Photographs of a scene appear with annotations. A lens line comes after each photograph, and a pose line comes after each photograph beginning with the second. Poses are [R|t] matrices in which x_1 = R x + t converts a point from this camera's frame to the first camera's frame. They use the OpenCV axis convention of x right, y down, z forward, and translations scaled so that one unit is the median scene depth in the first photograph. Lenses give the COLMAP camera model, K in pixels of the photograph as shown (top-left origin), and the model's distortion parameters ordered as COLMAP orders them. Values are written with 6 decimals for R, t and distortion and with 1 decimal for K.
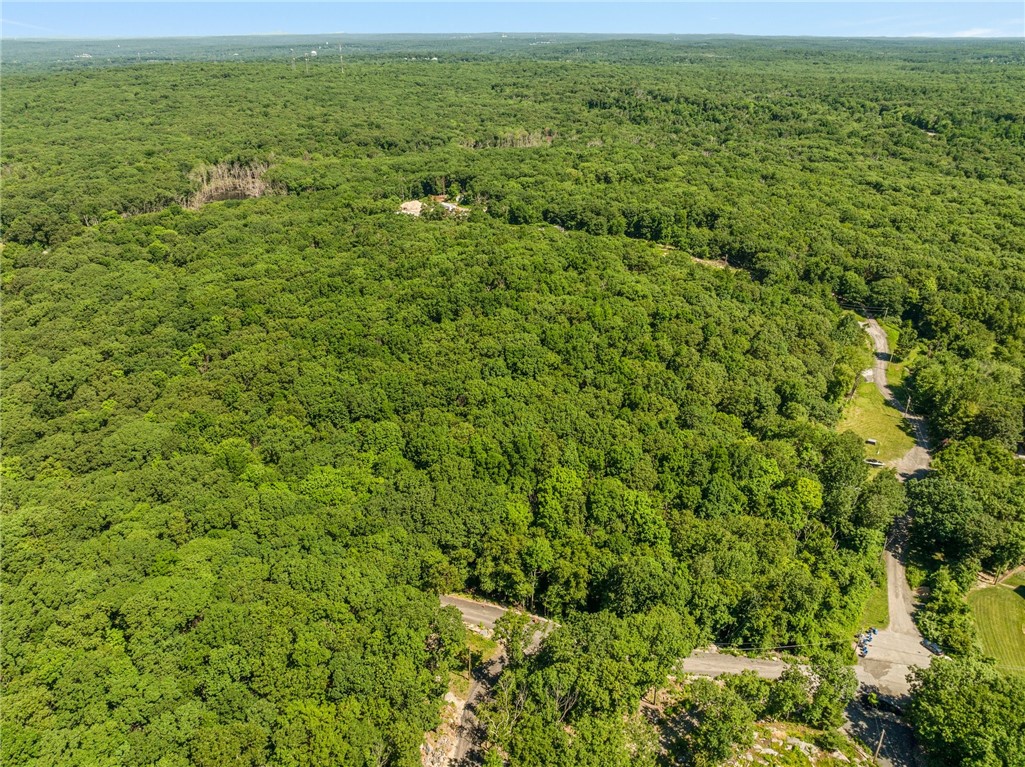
lens RADIAL K [[719.2, 0, 512.5], [0, 719.2, 383.5], [0, 0, 1]] dist [-0.038642, 0.008156]
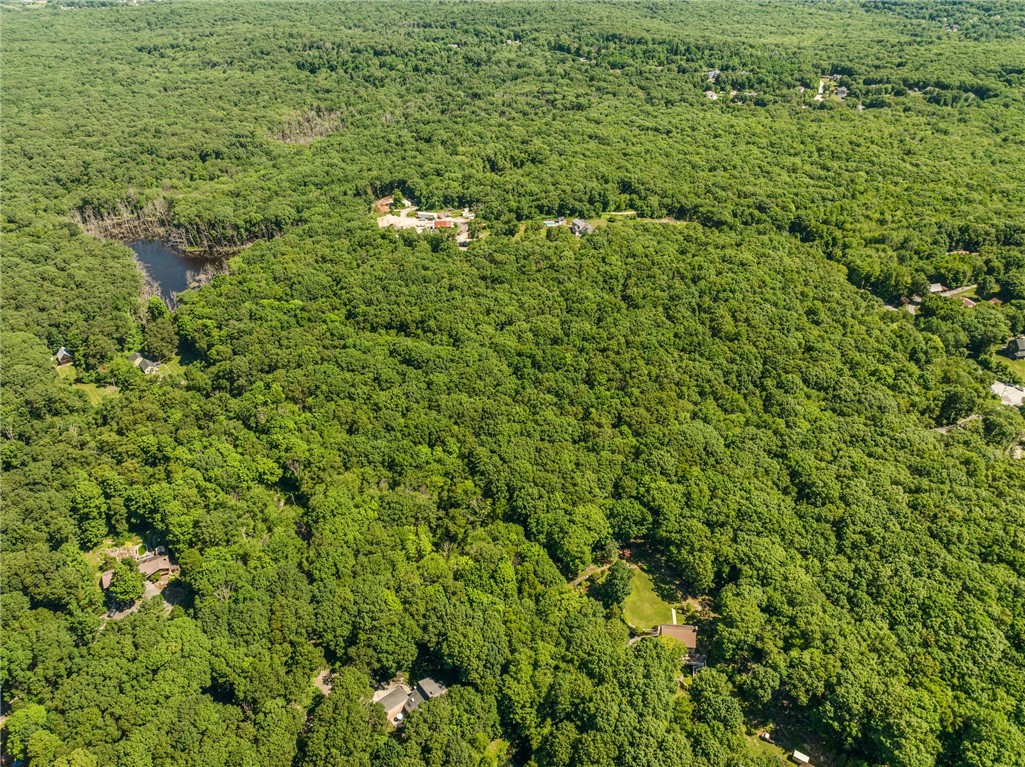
lens RADIAL K [[719.2, 0, 512.5], [0, 719.2, 383.5], [0, 0, 1]] dist [-0.038642, 0.008156]
pose [[0.808076, -0.327134, 0.489894, -1.066484], [0.267075, 0.944700, 0.190299, -0.295514], [-0.525056, -0.022937, 0.850758, -0.087305]]
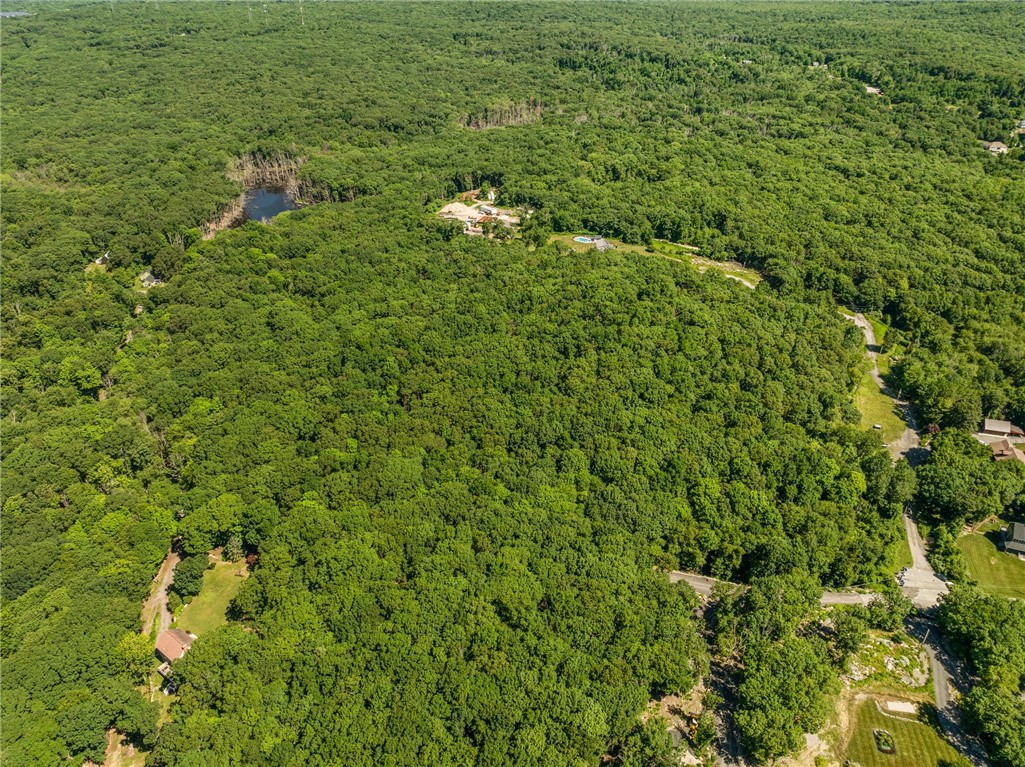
lens RADIAL K [[719.2, 0, 512.5], [0, 719.2, 383.5], [0, 0, 1]] dist [-0.038642, 0.008156]
pose [[0.994923, -0.053141, 0.085469, -0.278642], [0.043736, 0.993146, 0.108385, -0.159988], [-0.090643, -0.104097, 0.990428, -0.267180]]
